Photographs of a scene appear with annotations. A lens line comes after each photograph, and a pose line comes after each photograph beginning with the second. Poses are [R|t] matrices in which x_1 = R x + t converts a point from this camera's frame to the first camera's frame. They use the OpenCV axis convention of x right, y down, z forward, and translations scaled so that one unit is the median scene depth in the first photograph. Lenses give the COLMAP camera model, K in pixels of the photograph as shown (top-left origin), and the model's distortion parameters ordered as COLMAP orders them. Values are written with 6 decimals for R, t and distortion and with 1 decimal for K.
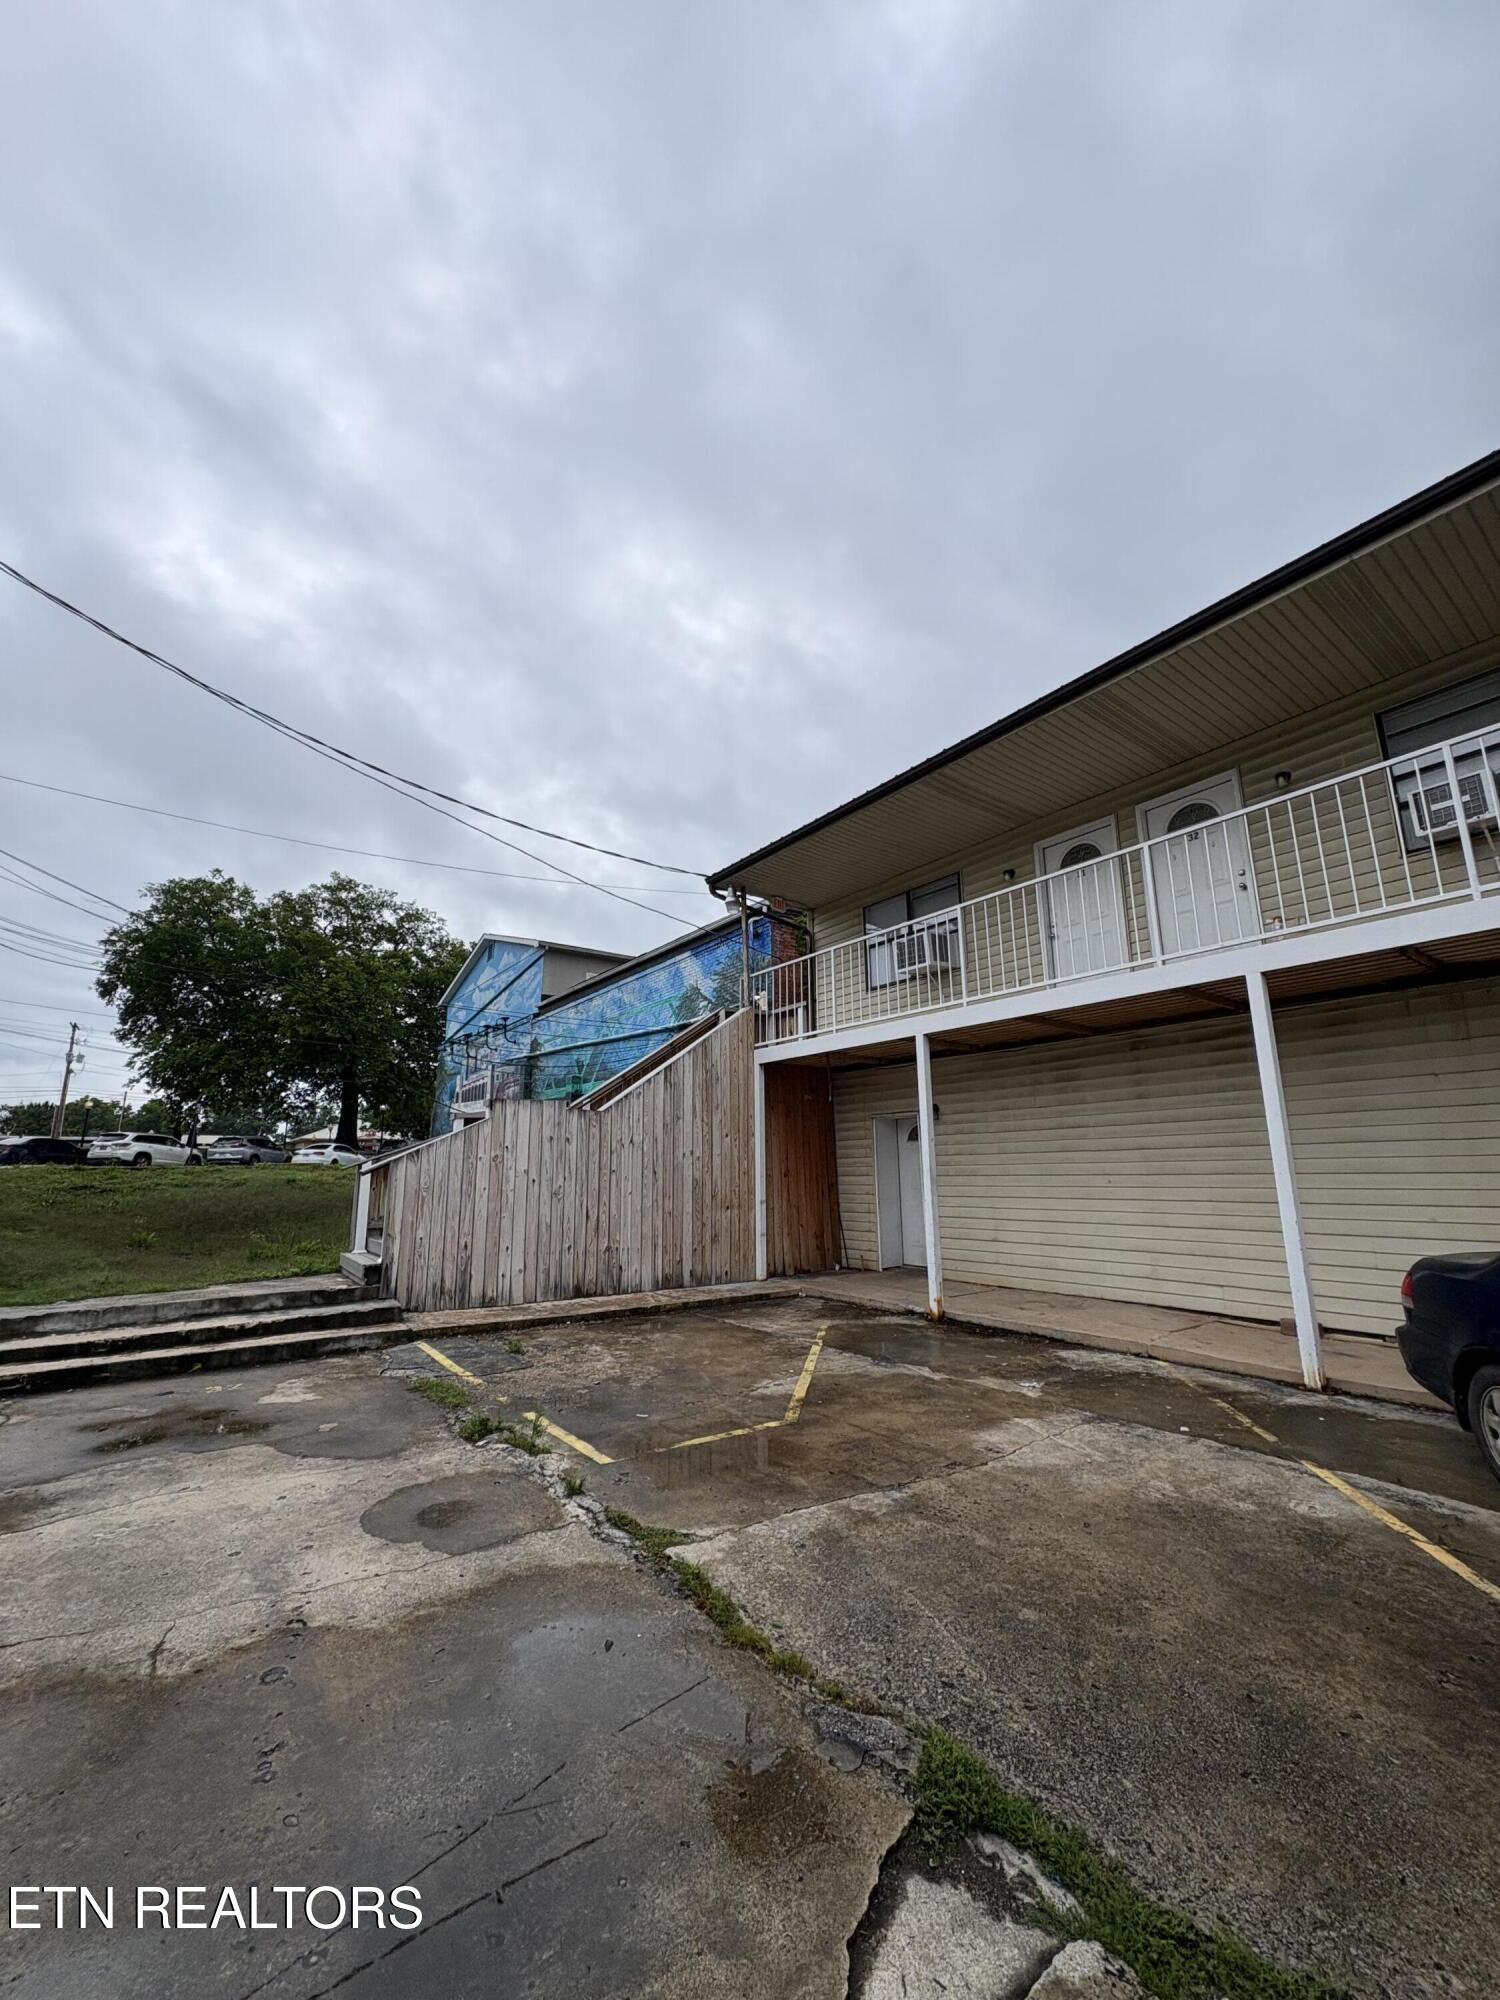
lens RADIAL K [[799.8, 0, 745.8], [0, 799.8, 999.5], [0, 0, 1]] dist [-0.003866, 0.000326]
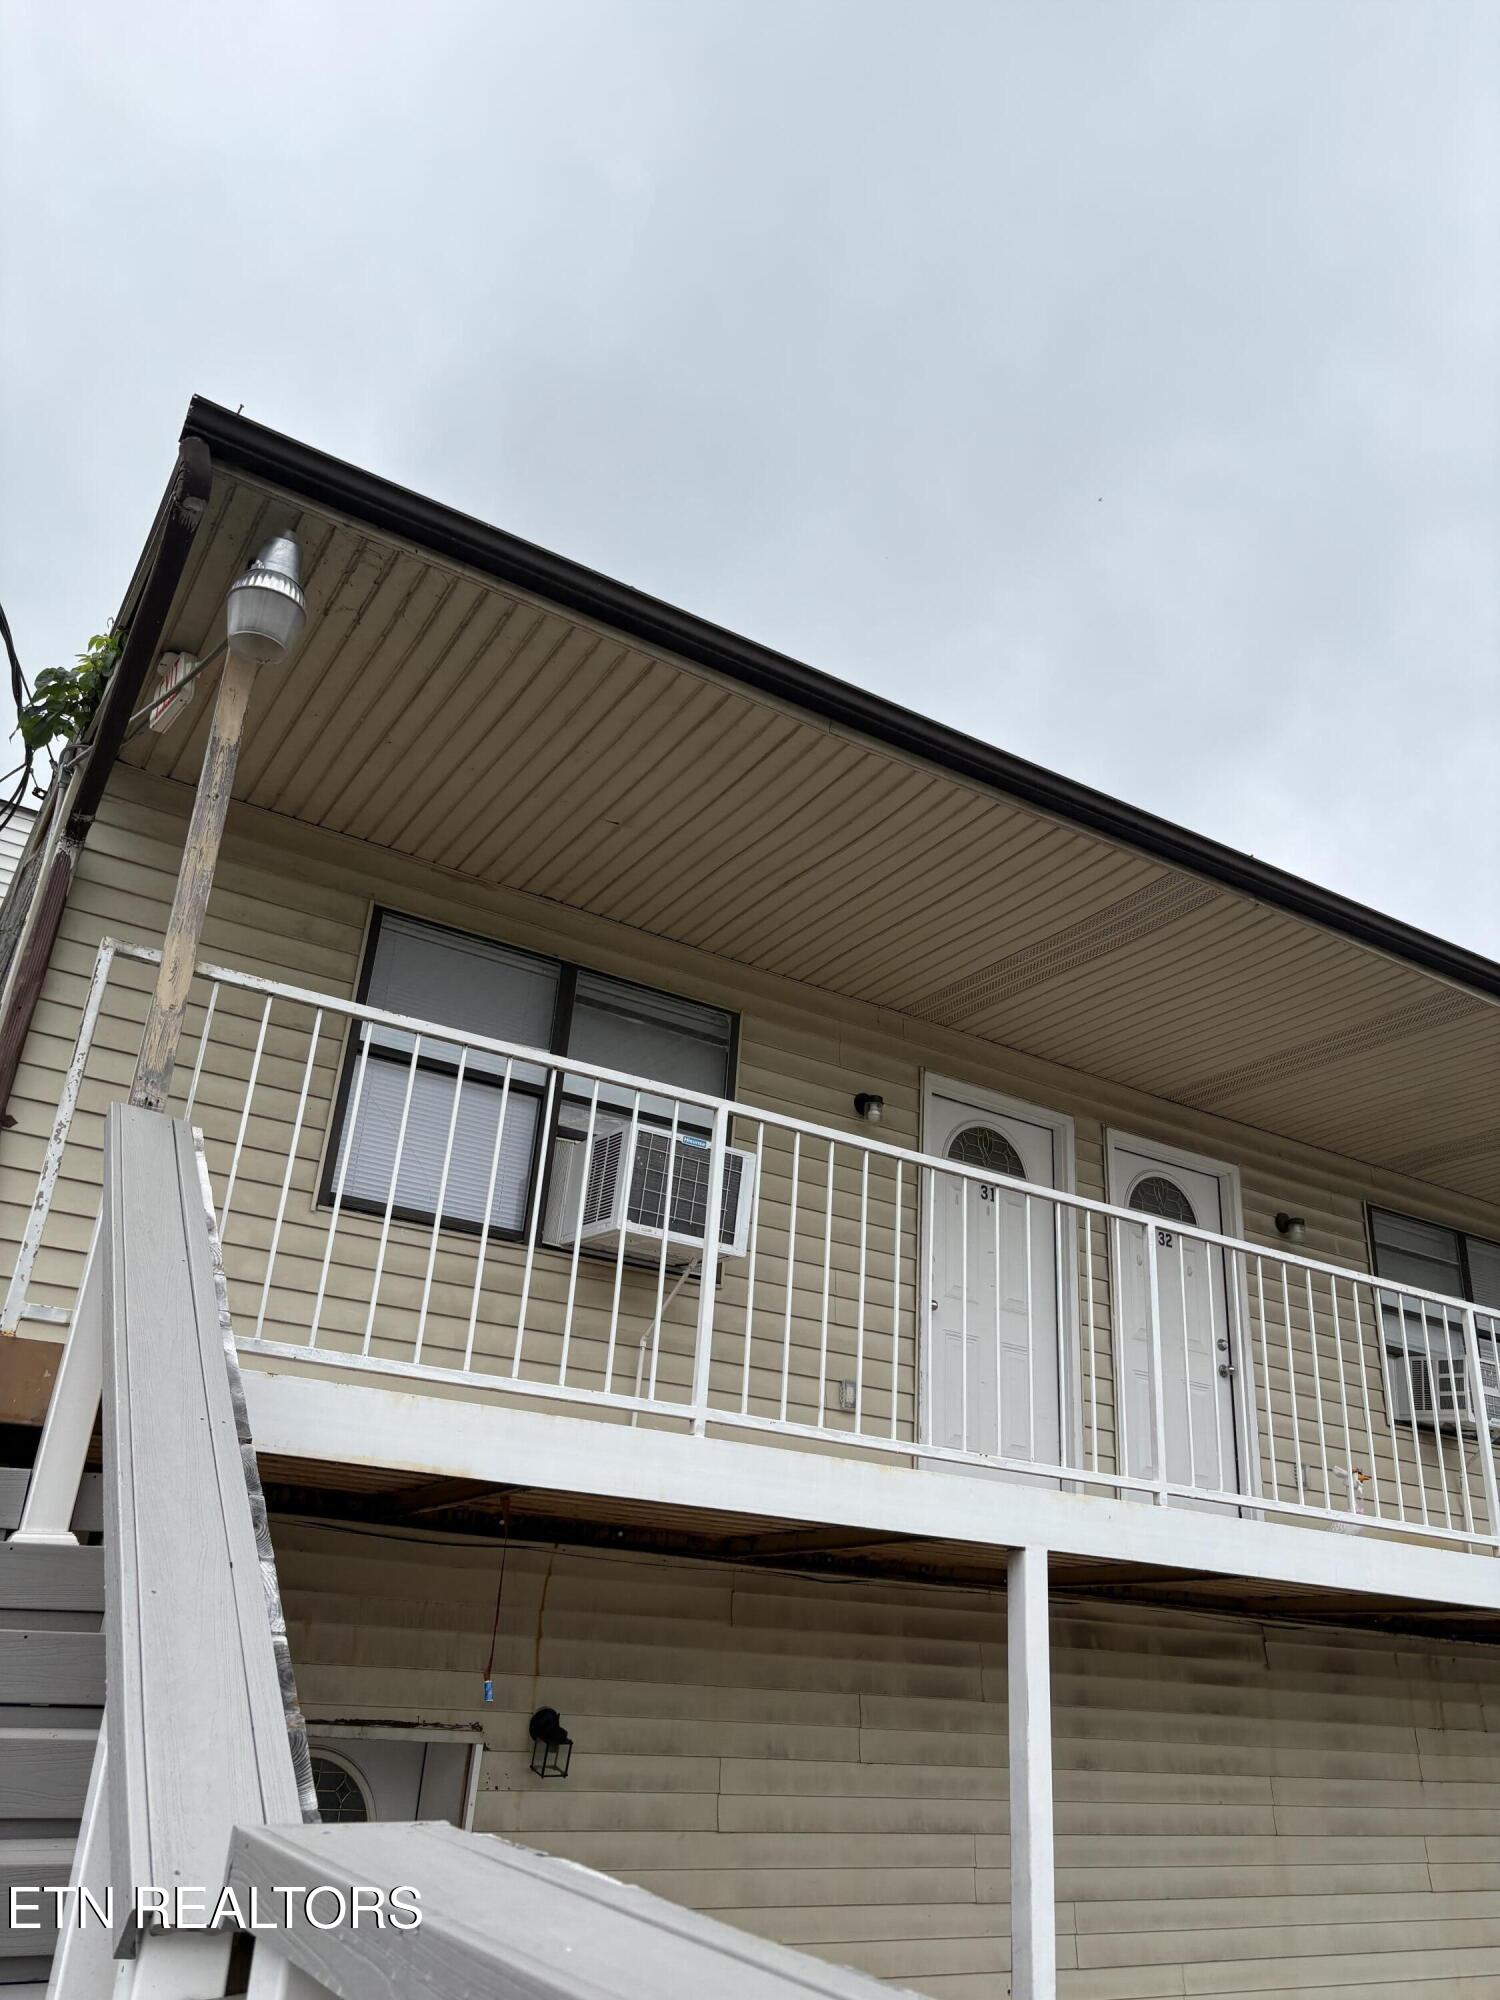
lens RADIAL K [[1506.4, 0, 747.8], [0, 1506.4, 1008.2], [0, 0, 1]] dist [0.008372, 0.002149]
pose [[0.077775, 0.415529, 0.906249, -0.403563], [-0.269798, 0.883857, -0.382107, 0.110251], [-0.959771, -0.214786, 0.180851, 1.013141]]
